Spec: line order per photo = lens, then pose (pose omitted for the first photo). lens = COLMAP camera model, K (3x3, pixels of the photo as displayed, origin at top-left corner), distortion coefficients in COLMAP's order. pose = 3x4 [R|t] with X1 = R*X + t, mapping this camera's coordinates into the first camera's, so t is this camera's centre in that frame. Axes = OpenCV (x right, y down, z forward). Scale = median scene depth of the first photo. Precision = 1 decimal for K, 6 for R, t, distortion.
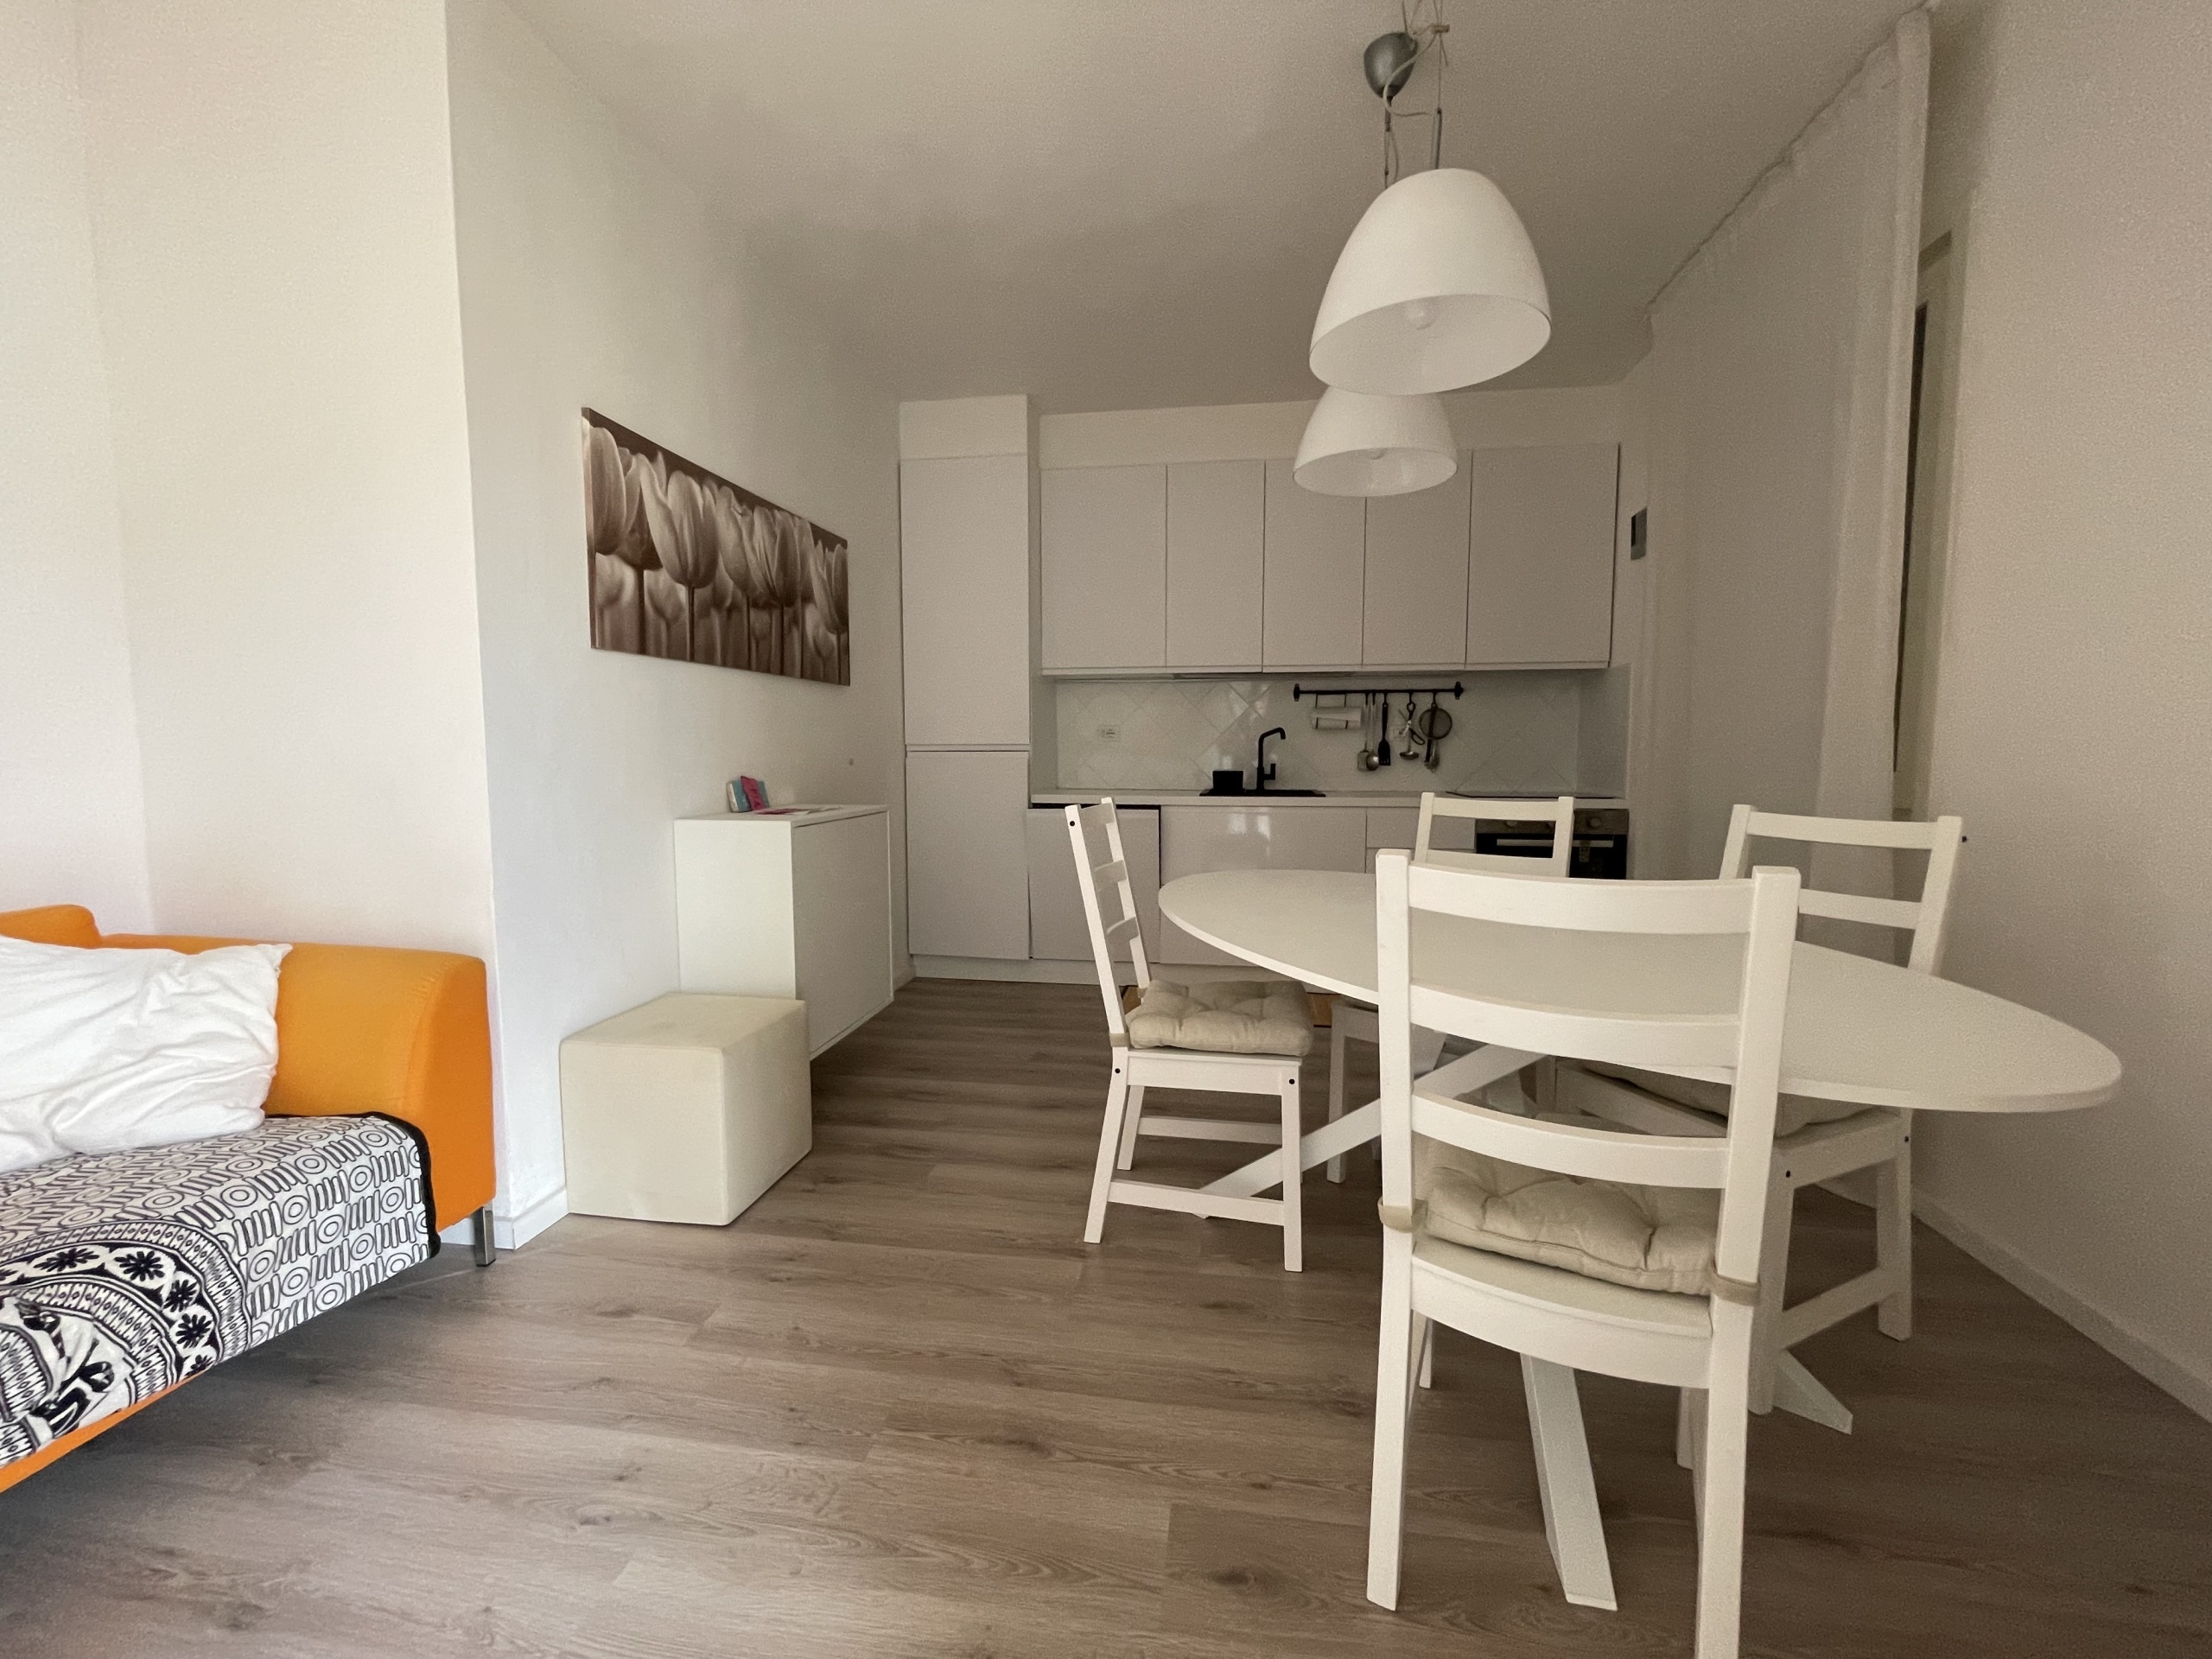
lens RADIAL K [[890.5, 0, 1106.0], [0, 890.5, 829.5], [0, 0, 1]] dist [-0.007262, -0.000300]
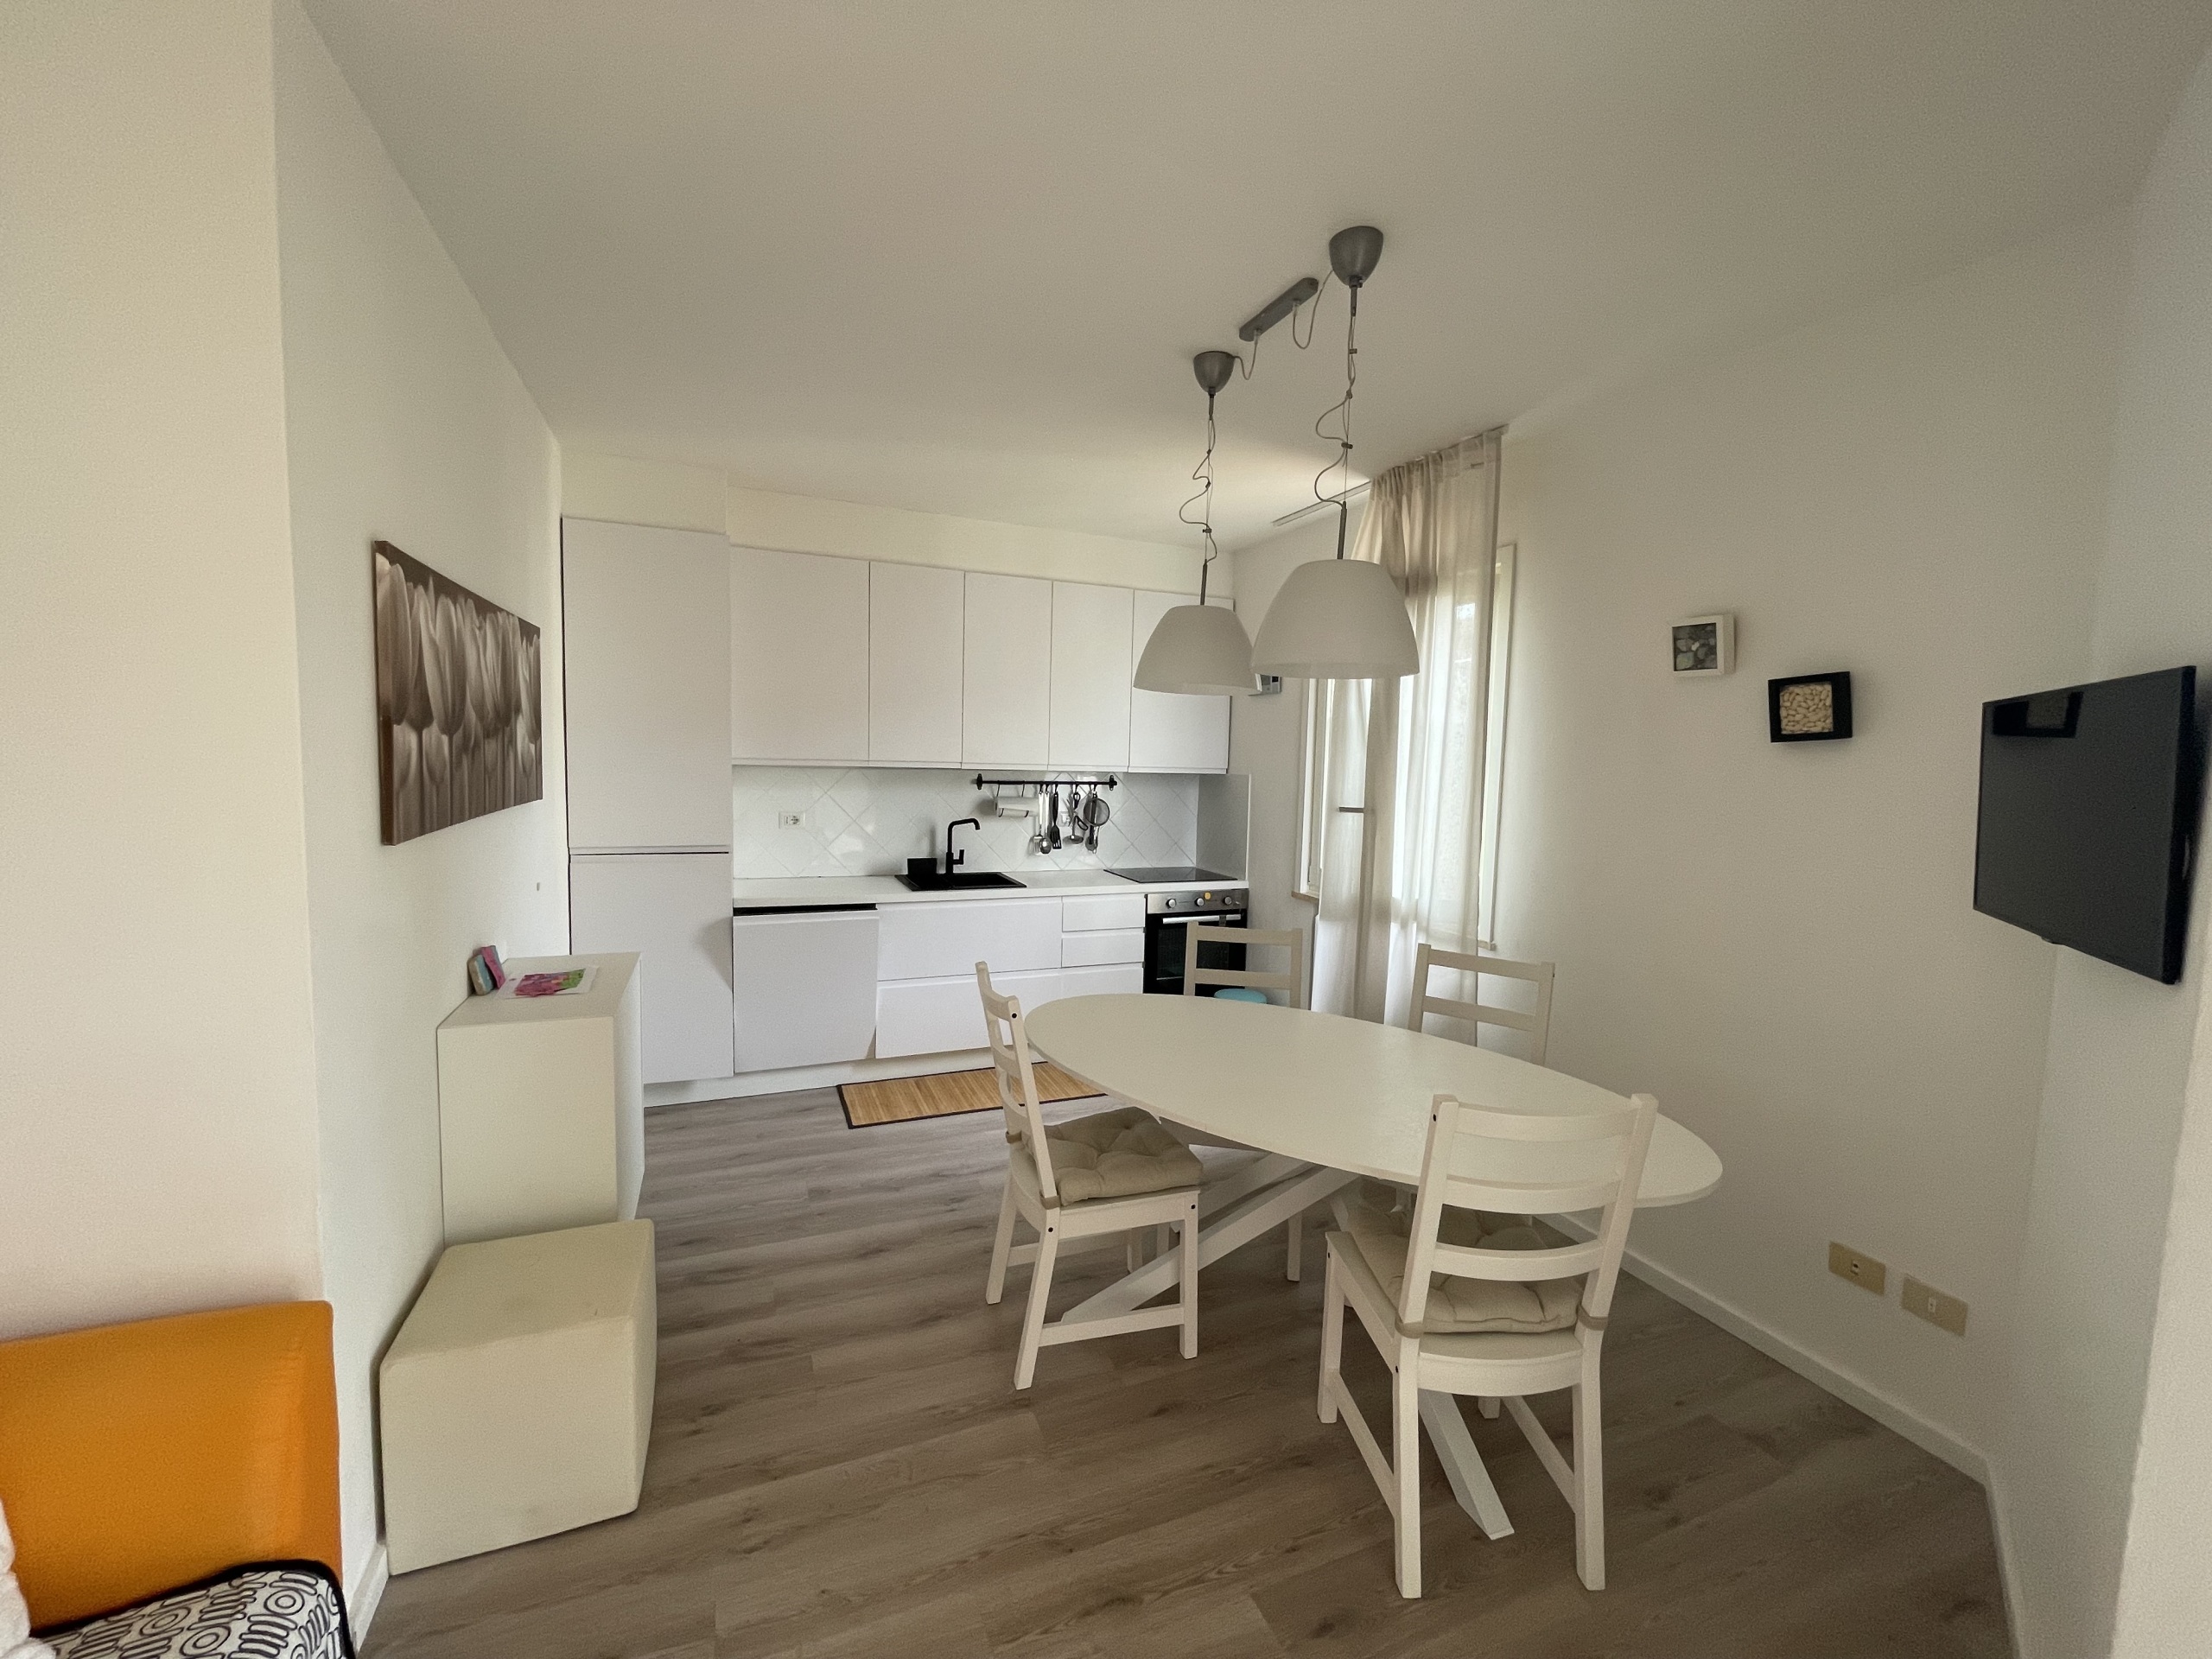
lens RADIAL K [[890.5, 0, 1106.0], [0, 890.5, 829.5], [0, 0, 1]] dist [-0.007262, -0.000300]
pose [[0.854175, -0.020332, 0.519588, -0.415021], [0.018454, 0.999791, 0.008785, -0.199885], [-0.519658, 0.002084, 0.854372, 0.007506]]
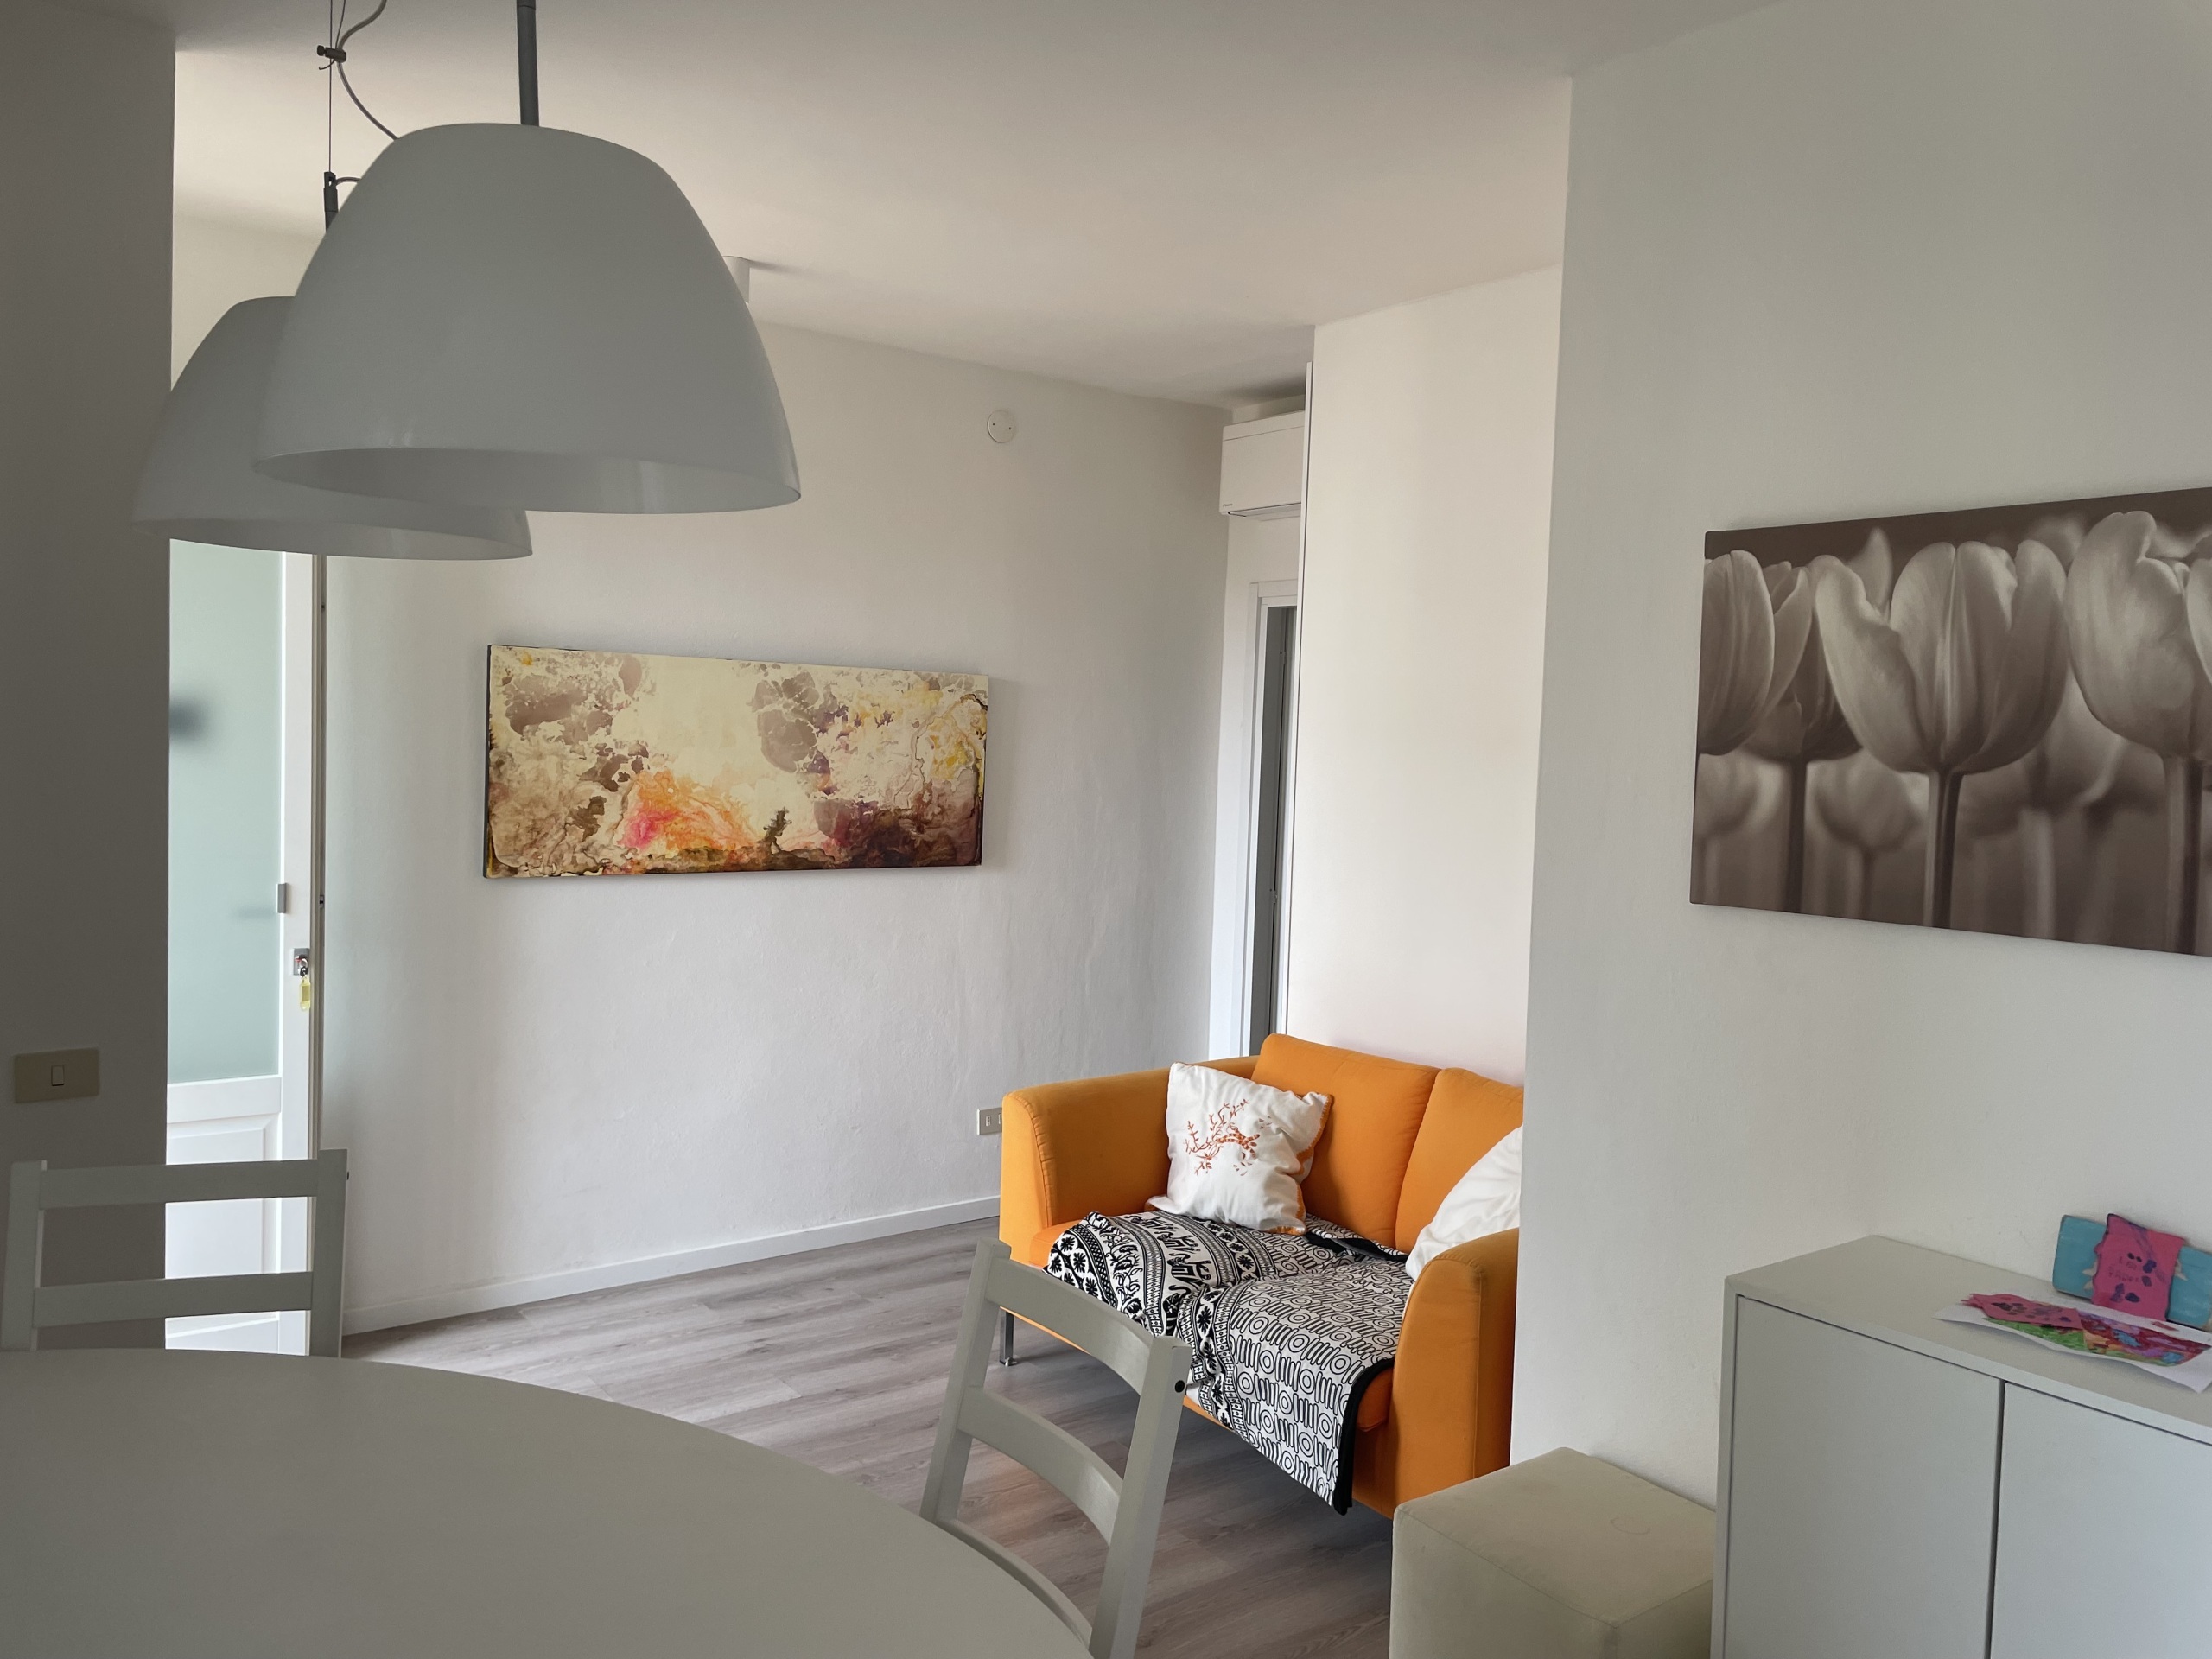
lens RADIAL K [[1680.2, 0, 1106.0], [0, 1680.2, 829.5], [0, 0, 1]] dist [0.057945, 0.000029]
pose [[-0.697331, 0.018871, -0.716501, 0.547441], [-0.095174, 0.988363, 0.118659, -0.337634], [0.710402, 0.150937, -0.687420, 1.433687]]
